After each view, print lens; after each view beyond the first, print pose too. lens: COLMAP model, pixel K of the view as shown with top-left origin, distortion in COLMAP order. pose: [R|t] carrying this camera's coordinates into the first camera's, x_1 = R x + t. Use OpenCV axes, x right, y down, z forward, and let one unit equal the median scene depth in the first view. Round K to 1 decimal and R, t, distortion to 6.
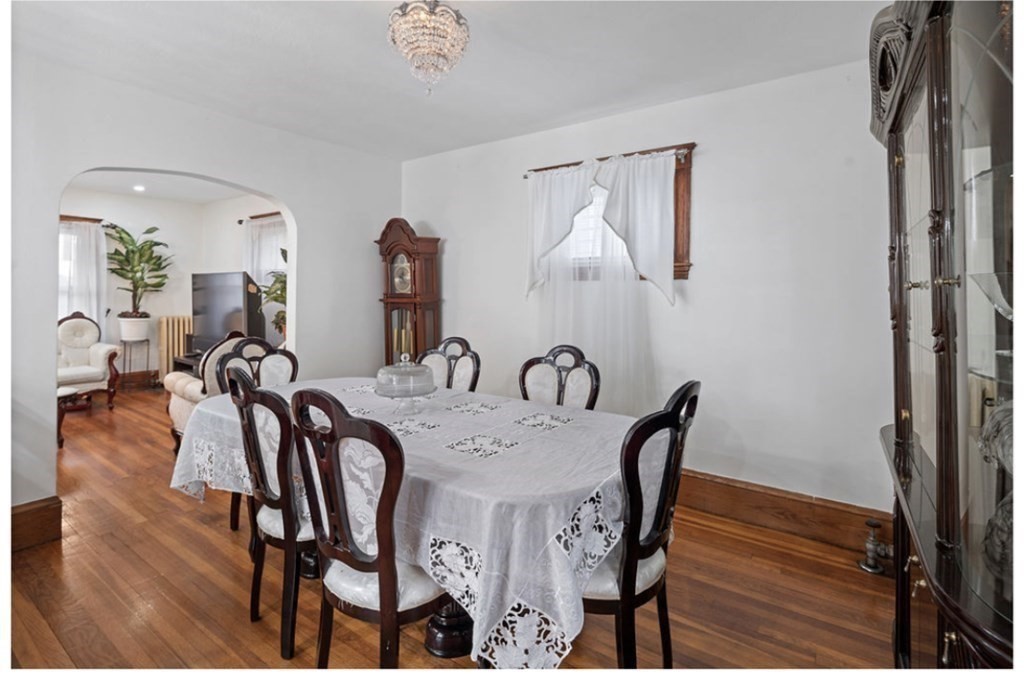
lens RADIAL K [[487.2, 0, 506.0], [0, 487.2, 301.9], [0, 0, 1]] dist [-0.001110, -0.000821]
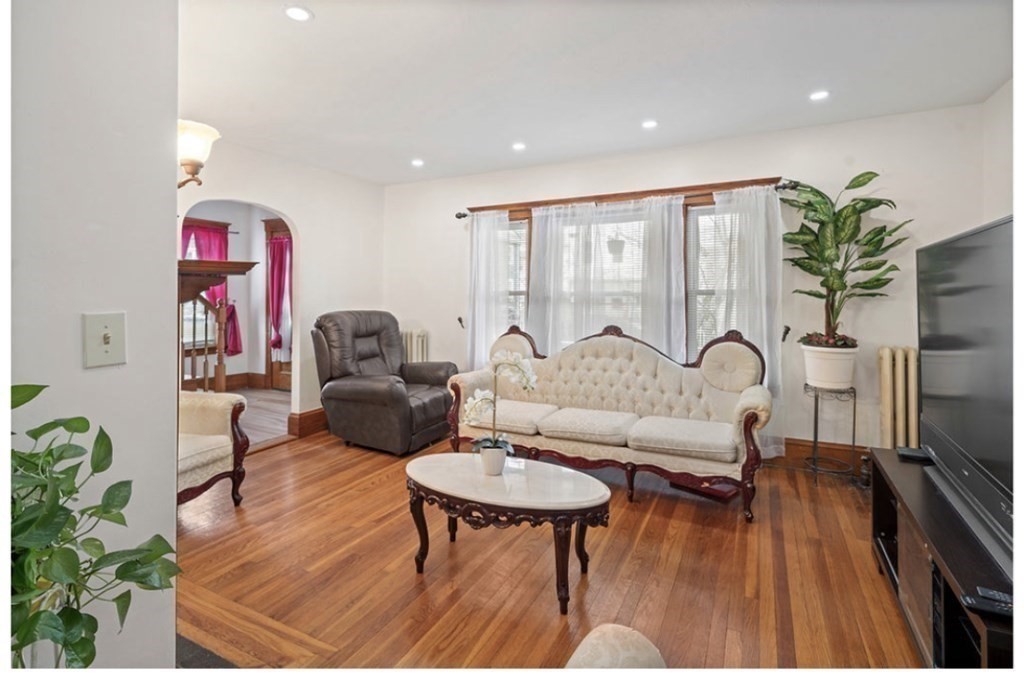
lens RADIAL K [[487.2, 0, 506.0], [0, 487.2, 302.9], [0, 0, 1]] dist [-0.001110, -0.000821]
pose [[0.142954, -0.001979, -0.989727, -0.280304], [-0.008227, 0.999961, -0.003188, -0.010623], [0.989695, 0.008598, 0.142932, 0.572933]]
